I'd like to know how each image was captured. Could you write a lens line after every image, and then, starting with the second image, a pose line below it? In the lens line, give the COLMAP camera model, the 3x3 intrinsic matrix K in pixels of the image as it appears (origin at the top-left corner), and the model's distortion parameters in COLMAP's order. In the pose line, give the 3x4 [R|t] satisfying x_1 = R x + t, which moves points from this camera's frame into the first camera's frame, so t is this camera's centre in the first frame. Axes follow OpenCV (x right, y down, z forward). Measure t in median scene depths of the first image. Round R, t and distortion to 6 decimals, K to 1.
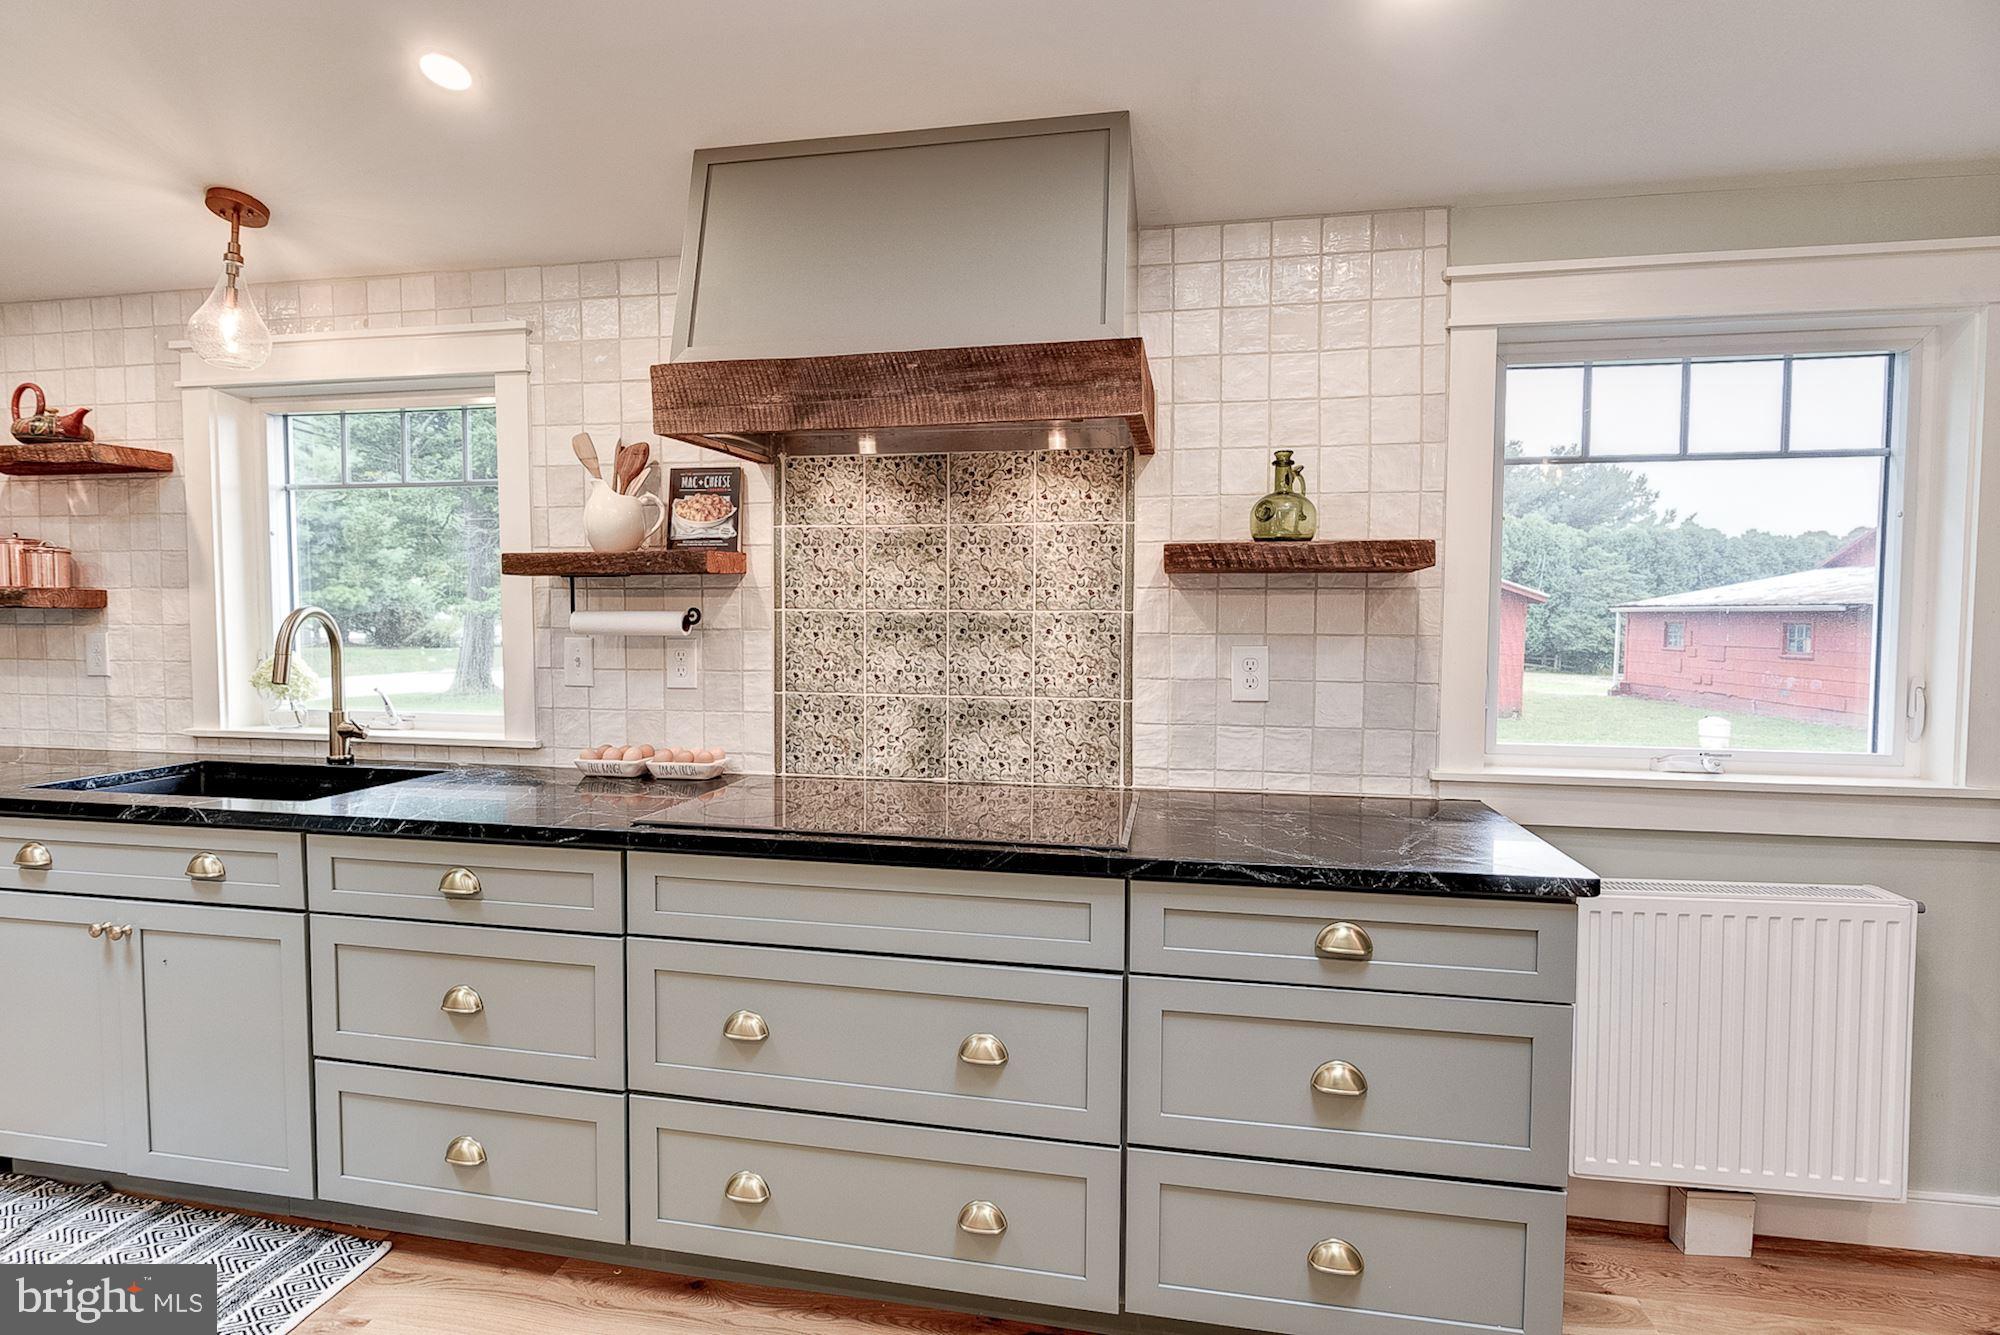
lens RADIAL K [[980.0, 0, 999.1], [0, 980.0, 665.3], [0, 0, 1]] dist [-0.007892, 0.001360]
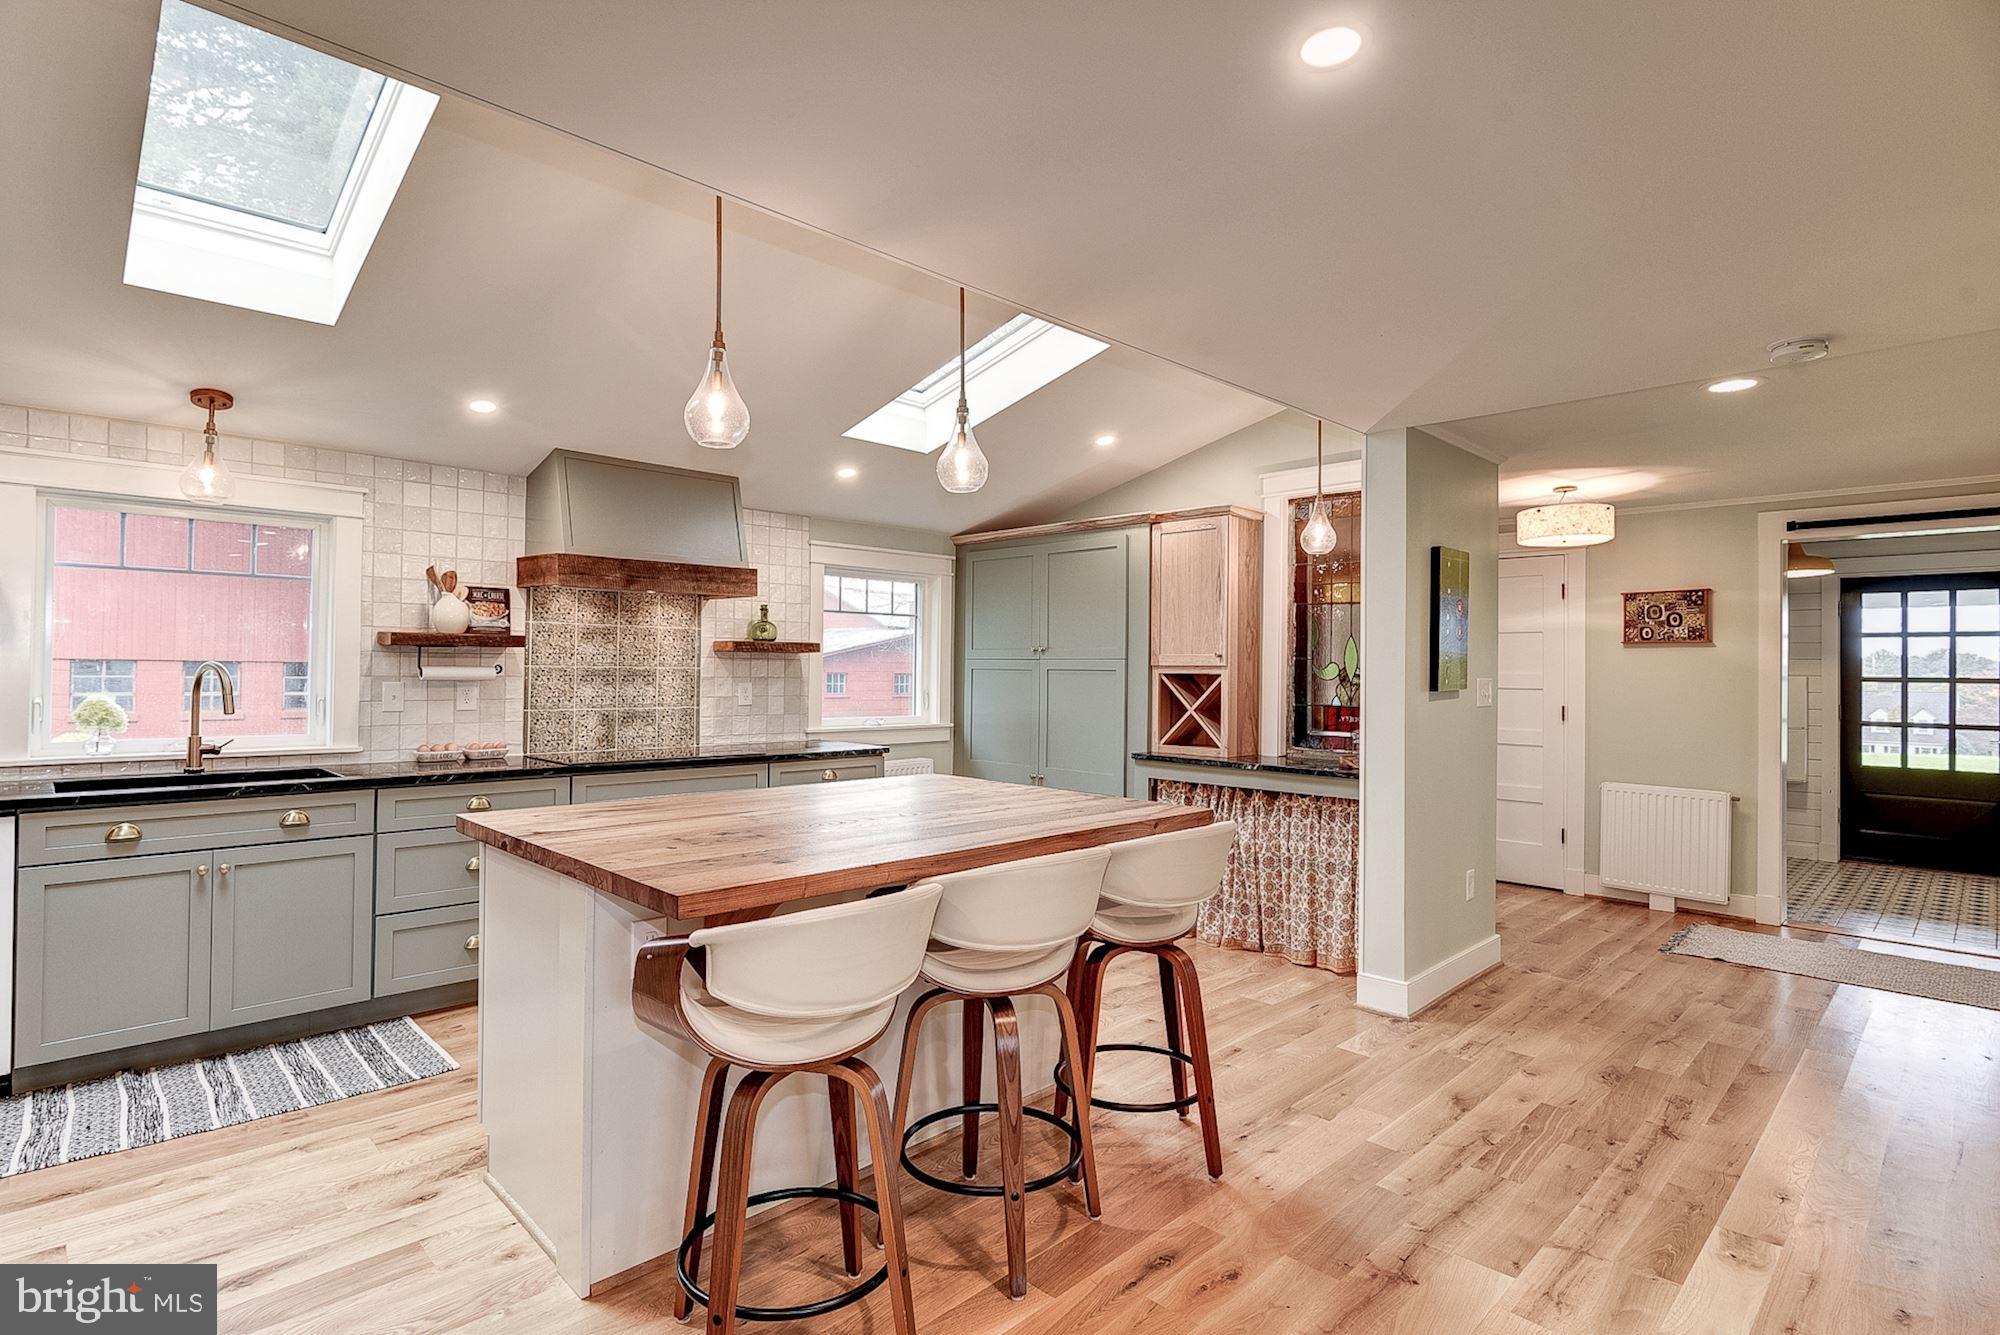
lens RADIAL K [[980.0, 0, 981.3], [0, 980.0, 658.8], [0, 0, 1]] dist [-0.007892, 0.001360]
pose [[0.580158, 0.010706, 0.814433, -1.283092], [0.033577, 0.998749, -0.037048, 0.028957], [-0.813811, 0.048840, 0.579073, -0.811291]]
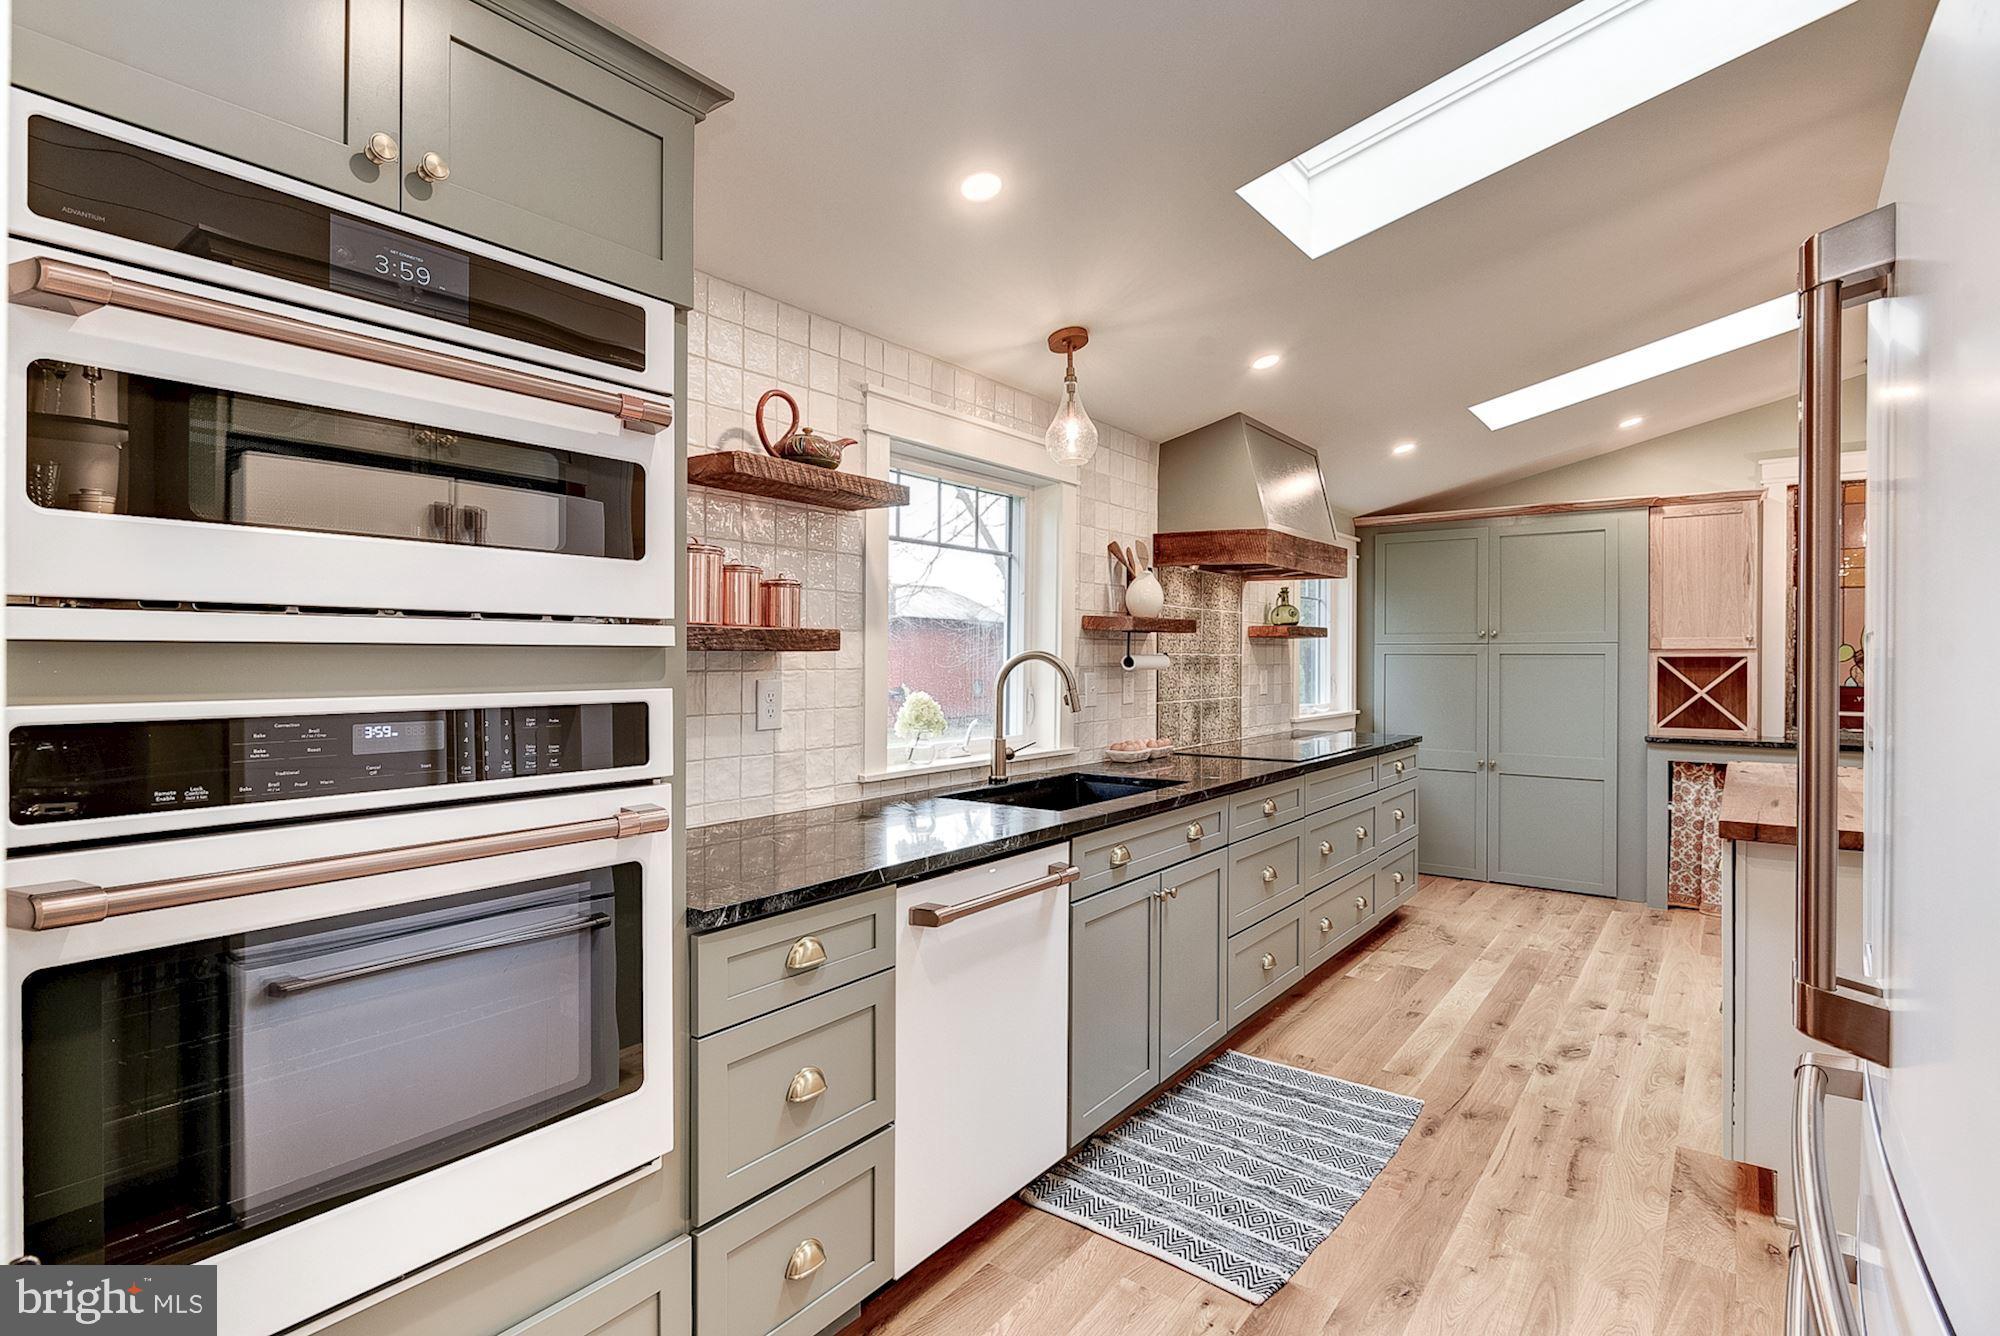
lens RADIAL K [[980.0, 0, 974.1], [0, 980.0, 675.3], [0, 0, 1]] dist [-0.007892, 0.001360]
pose [[0.458862, -0.020355, 0.888274, -1.930889], [0.044811, 0.998995, -0.000256, -0.034652], [-0.887377, 0.039922, 0.459313, 0.524248]]
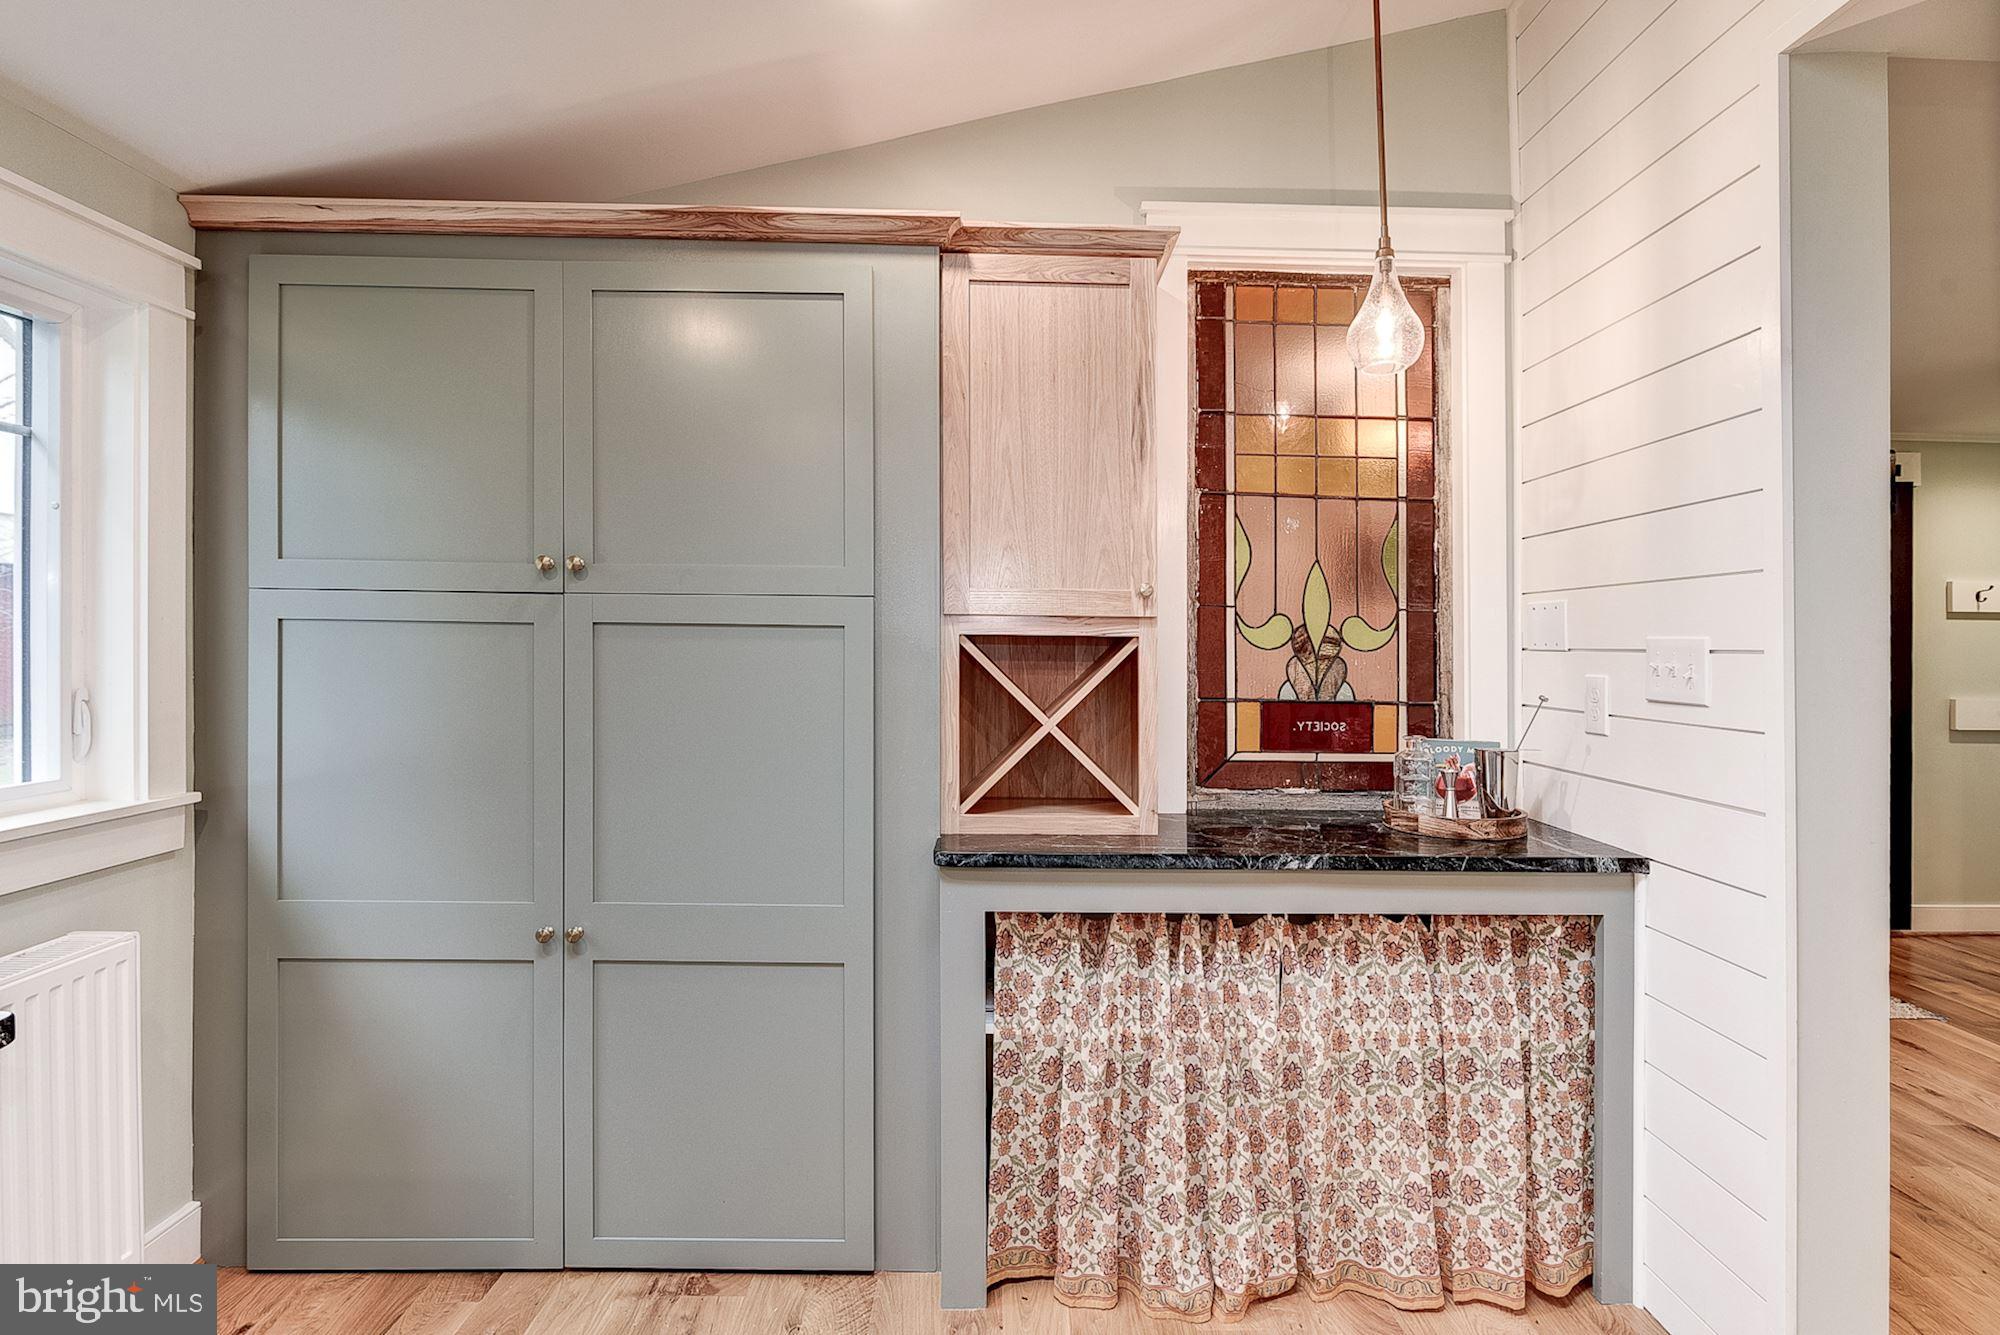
lens RADIAL K [[980.0, 0, 993.3], [0, 980.0, 648.4], [0, 0, 1]] dist [-0.007892, 0.001360]
pose [[-0.194470, -0.007271, 0.980882, -0.092810], [0.038505, 0.999145, 0.015041, -0.006192], [-0.980152, 0.040694, -0.194023, 0.302375]]
